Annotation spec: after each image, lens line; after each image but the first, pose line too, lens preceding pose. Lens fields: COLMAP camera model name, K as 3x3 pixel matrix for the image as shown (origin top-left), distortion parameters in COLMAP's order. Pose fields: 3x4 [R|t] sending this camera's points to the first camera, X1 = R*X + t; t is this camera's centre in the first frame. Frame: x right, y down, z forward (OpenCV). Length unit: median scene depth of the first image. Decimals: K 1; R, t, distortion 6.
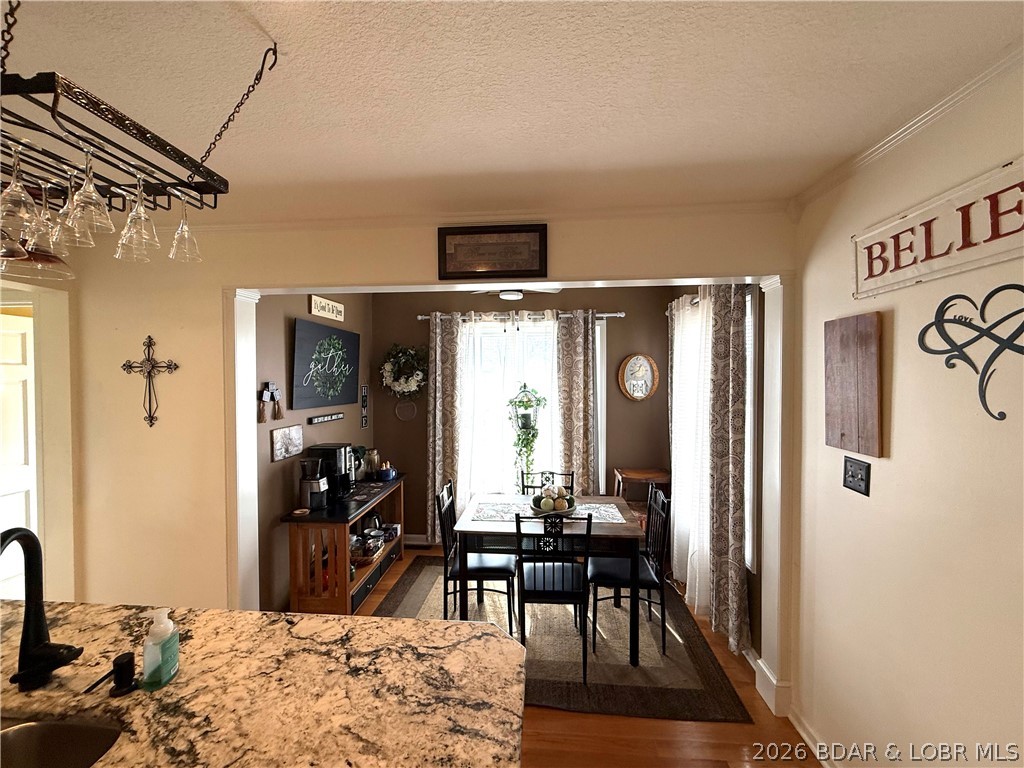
lens RADIAL K [[406.5, 0, 510.7], [0, 406.5, 381.0], [0, 0, 1]] dist [-0.001486, 0.000352]
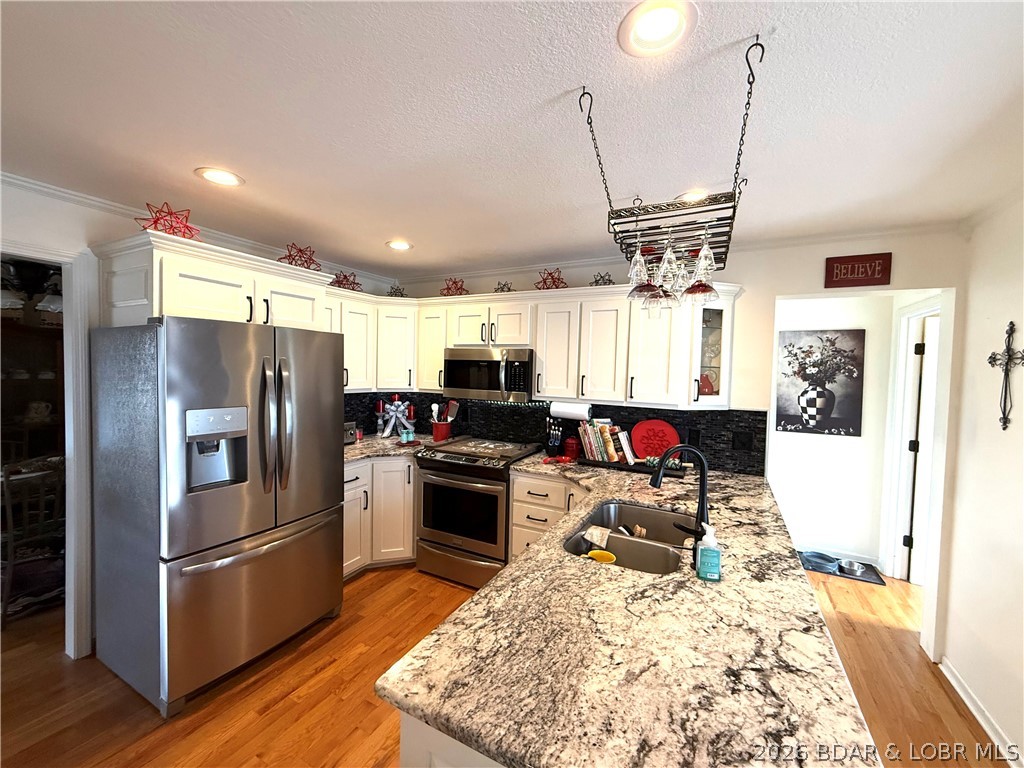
lens RADIAL K [[406.5, 0, 513.0], [0, 406.5, 385.6], [0, 0, 1]] dist [-0.001486, 0.000352]
pose [[-0.393645, 0.026952, -0.918867, 0.634358], [-0.034477, 0.998434, 0.044056, 0.041611], [0.918616, 0.049022, -0.392100, 0.865968]]
